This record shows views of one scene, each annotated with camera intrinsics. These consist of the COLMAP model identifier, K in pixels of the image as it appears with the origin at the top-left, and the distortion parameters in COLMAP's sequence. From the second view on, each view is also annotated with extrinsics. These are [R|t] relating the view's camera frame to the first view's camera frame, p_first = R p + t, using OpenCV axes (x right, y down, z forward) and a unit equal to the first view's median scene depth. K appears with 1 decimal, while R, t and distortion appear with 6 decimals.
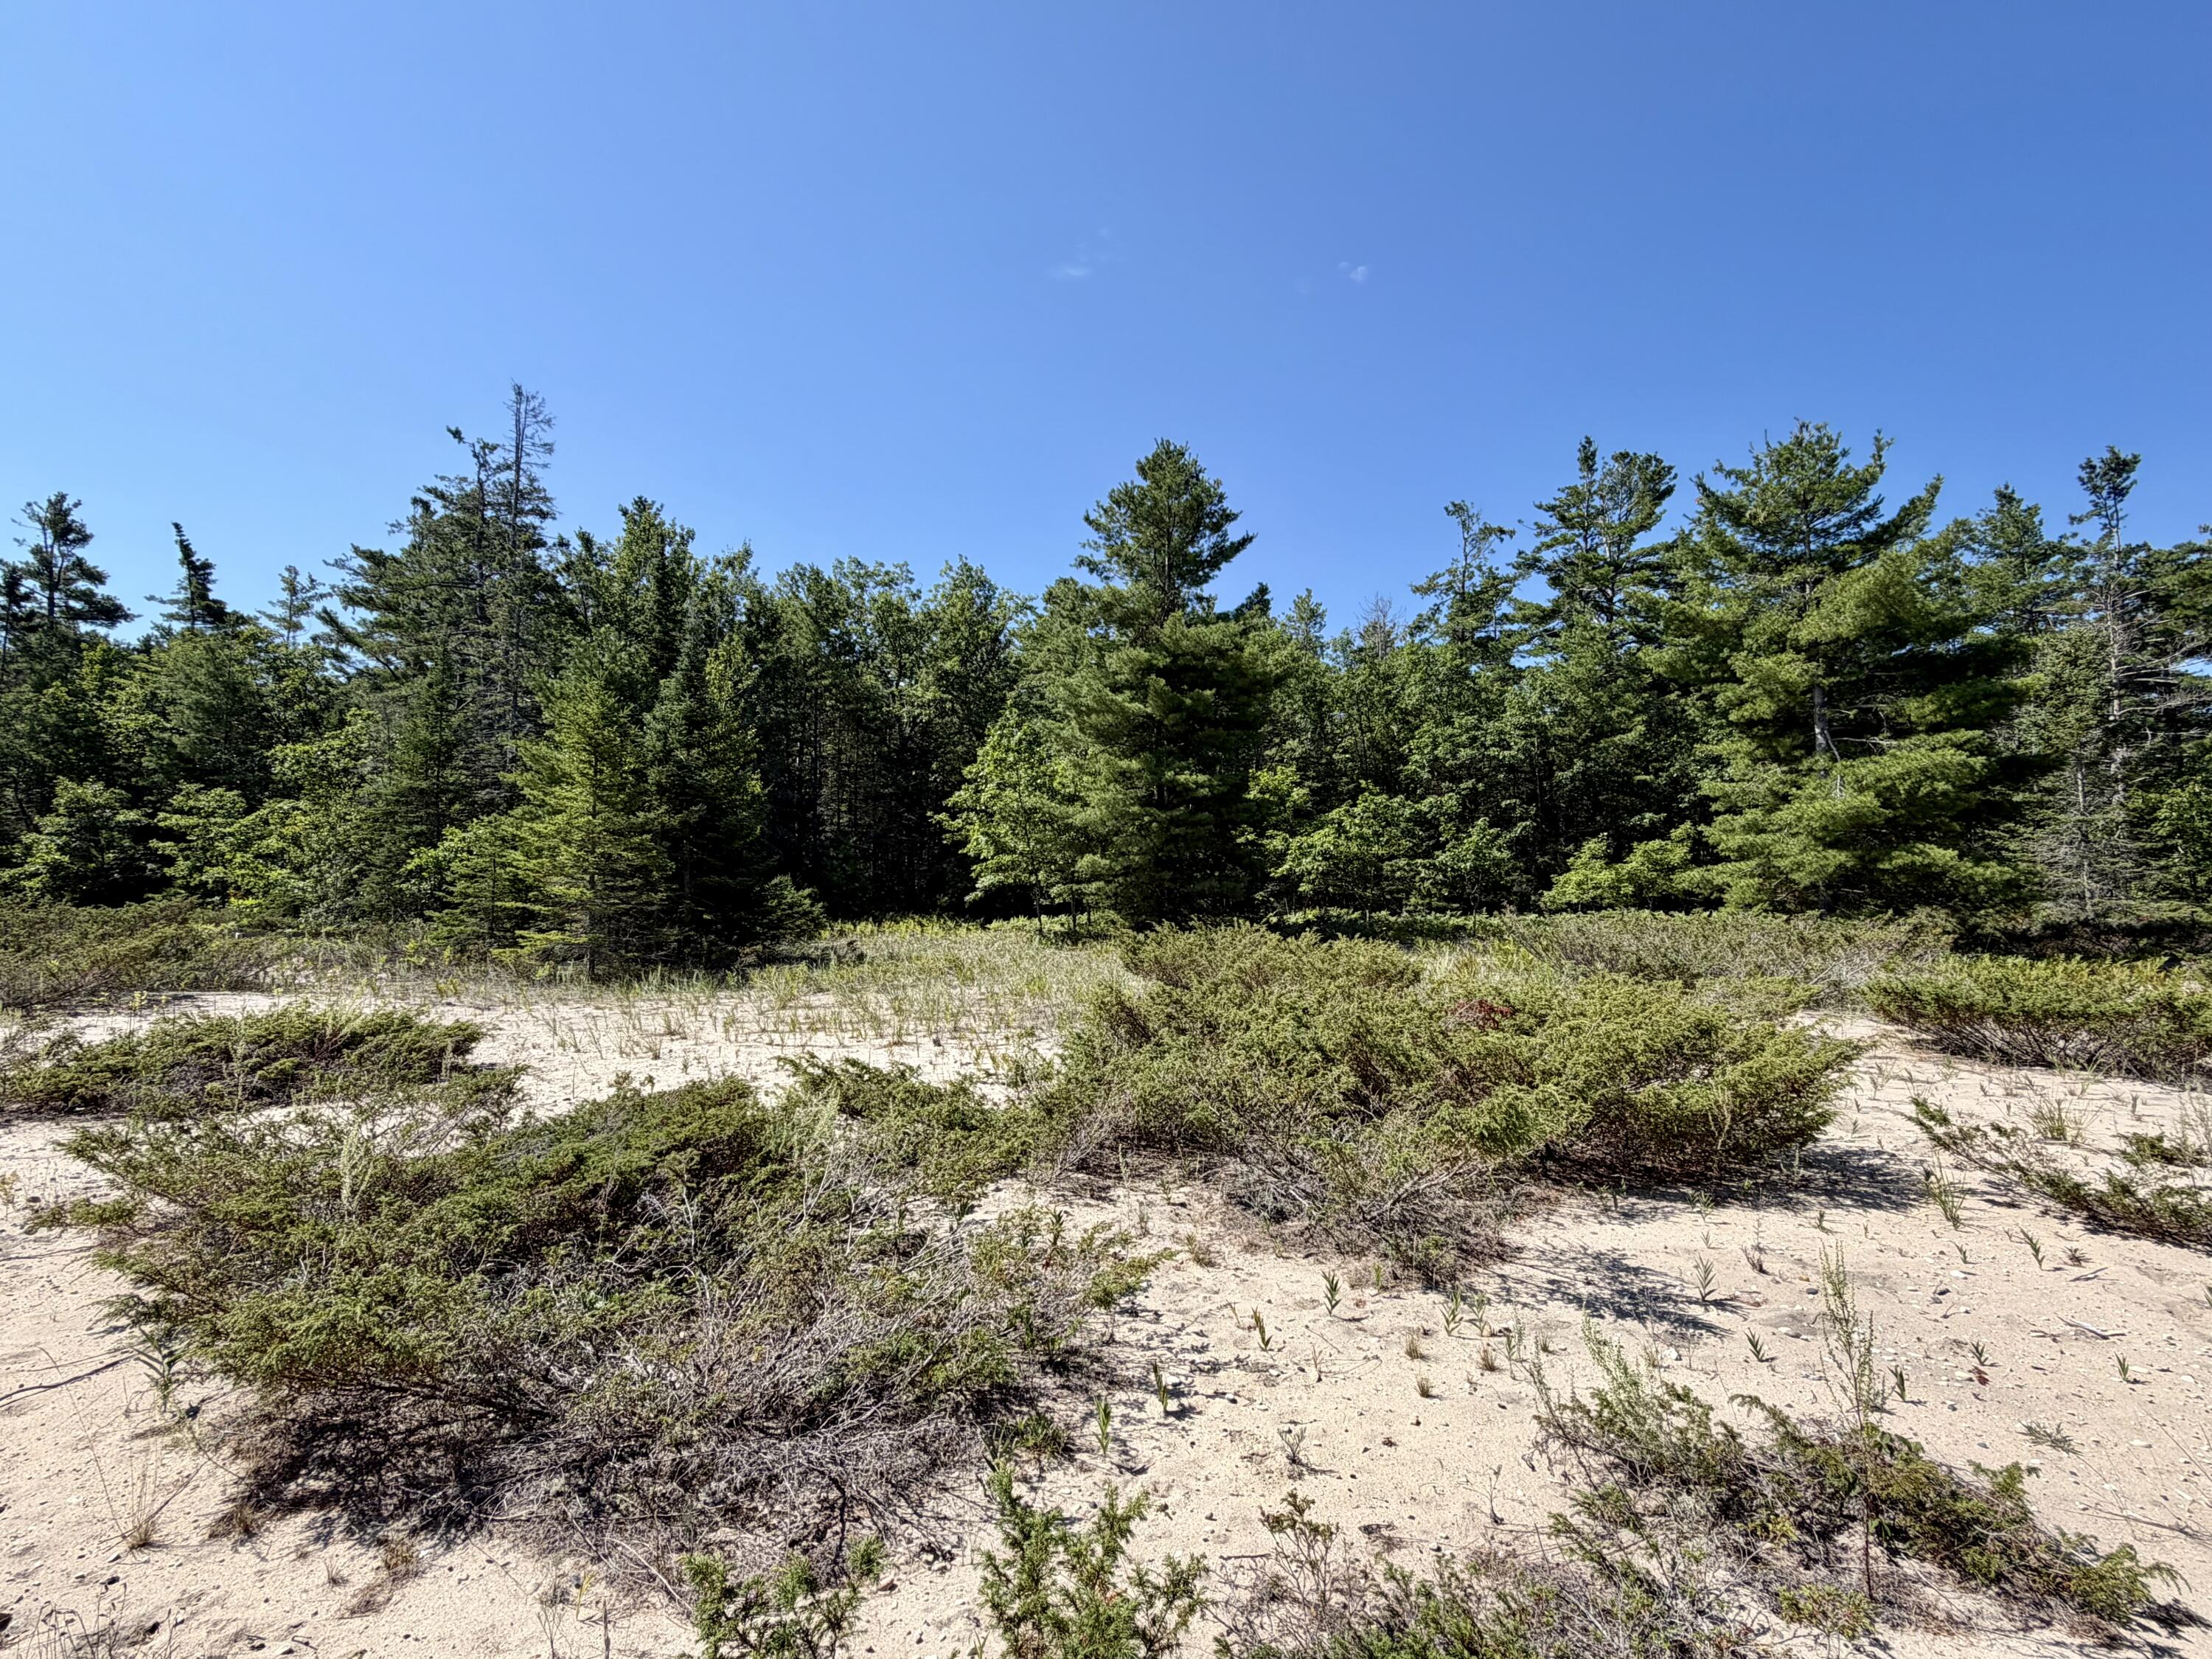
lens RADIAL K [[1092.8, 0, 1106.8], [0, 1092.8, 828.9], [0, 0, 1]] dist [0.000647, -0.000821]
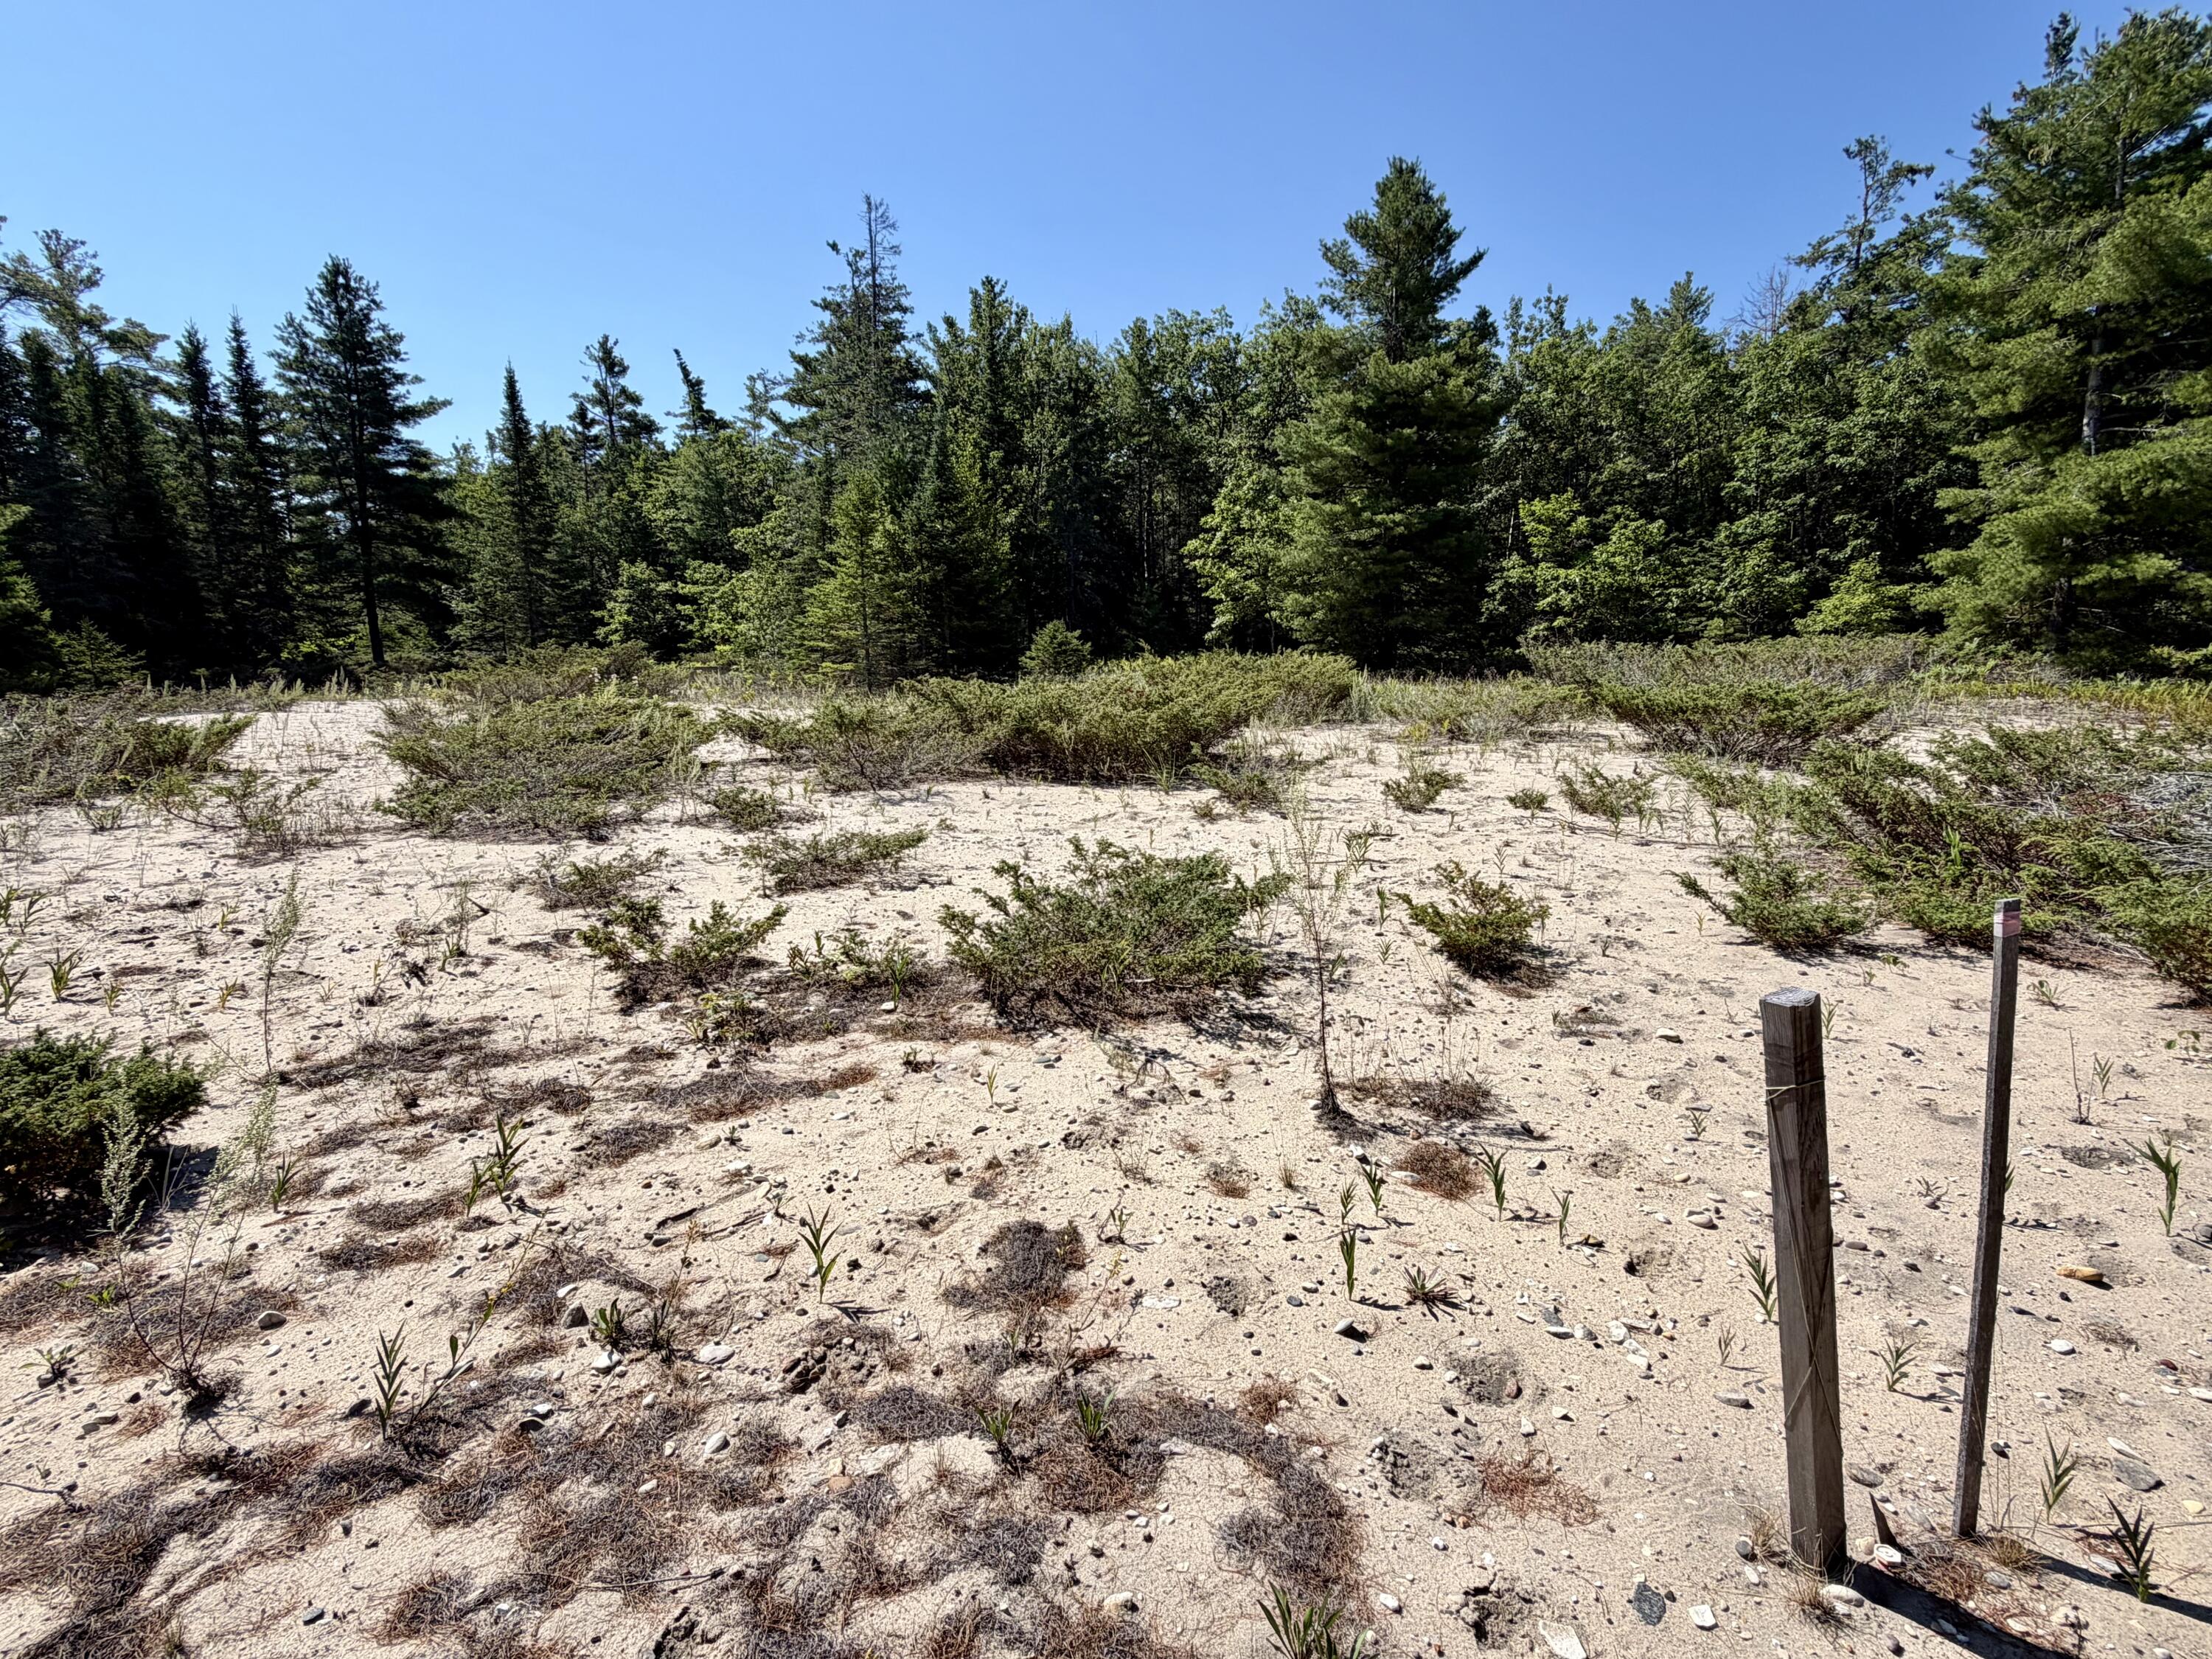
lens RADIAL K [[1092.8, 0, 1107.0], [0, 1092.8, 830.5], [0, 0, 1]] dist [0.000647, -0.000821]
pose [[0.919417, 0.052666, -0.389741, 0.170006], [0.039331, 0.973712, 0.224362, 0.000266], [0.391312, -0.221611, 0.893176, -0.080740]]
